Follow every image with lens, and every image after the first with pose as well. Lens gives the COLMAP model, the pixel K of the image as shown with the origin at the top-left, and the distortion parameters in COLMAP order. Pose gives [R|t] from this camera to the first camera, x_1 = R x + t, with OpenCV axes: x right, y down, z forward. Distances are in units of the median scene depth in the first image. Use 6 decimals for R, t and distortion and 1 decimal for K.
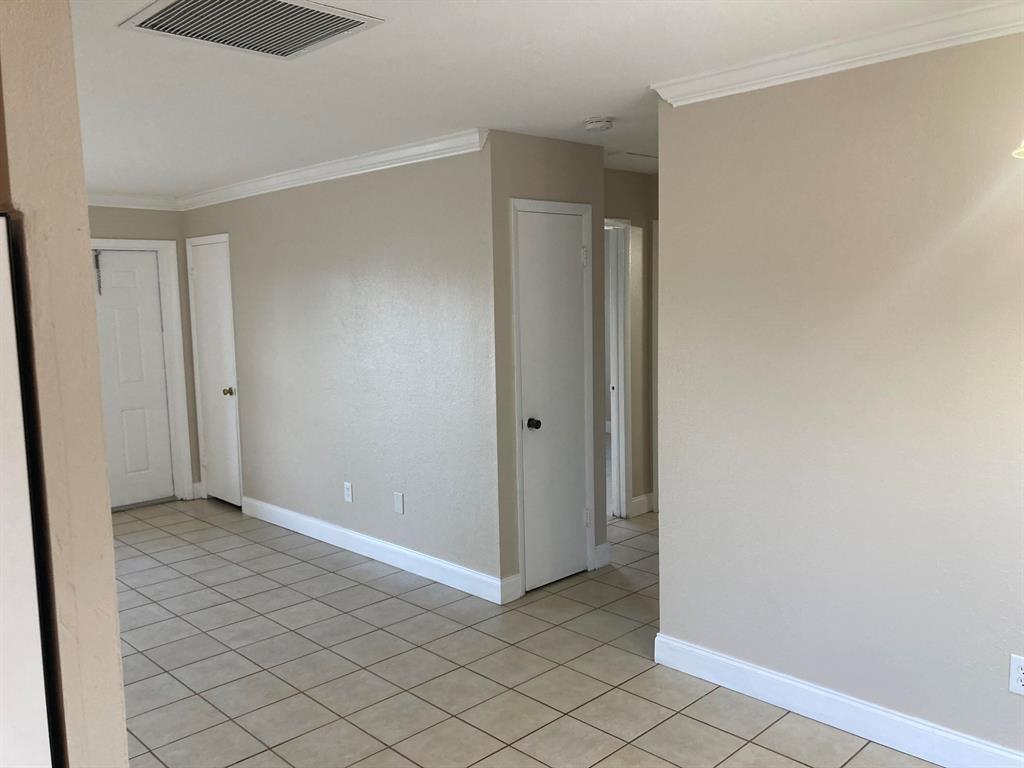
lens RADIAL K [[846.4, 0, 510.5], [0, 846.4, 386.4], [0, 0, 1]] dist [0.013929, -0.010909]
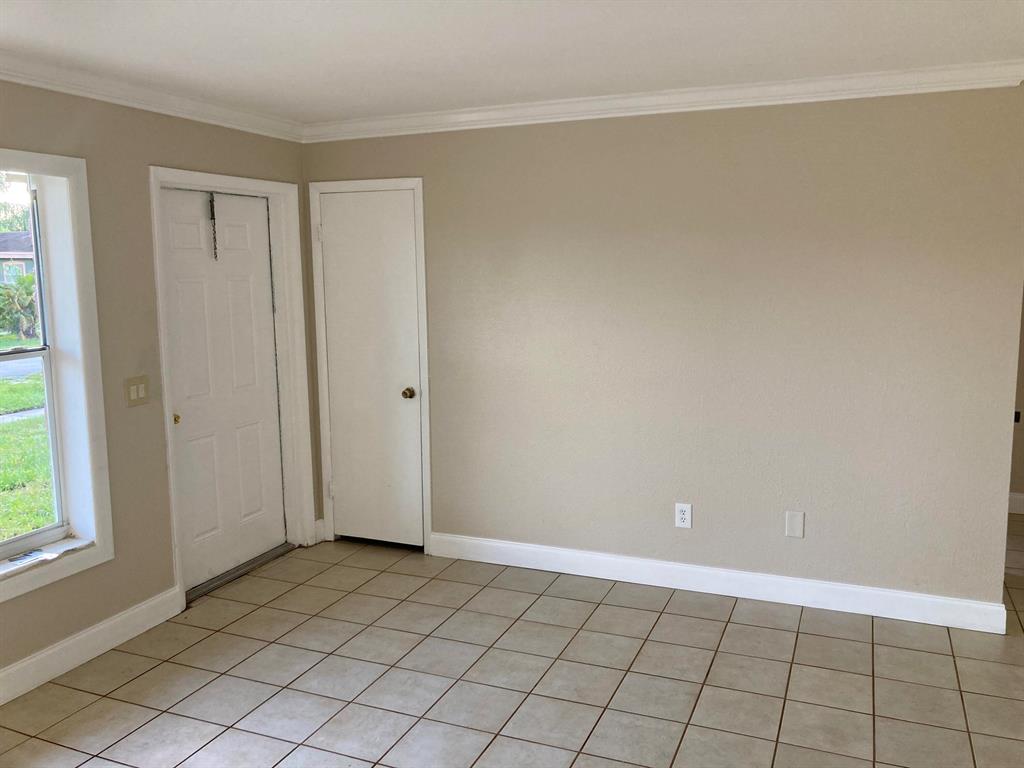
lens RADIAL K [[846.4, 0, 514.3], [0, 846.4, 379.5], [0, 0, 1]] dist [0.013929, -0.010909]
pose [[0.918615, -0.043475, 0.392755, -0.534523], [0.034148, 0.998945, 0.030706, -0.025532], [-0.393675, -0.014795, 0.919131, 0.287625]]
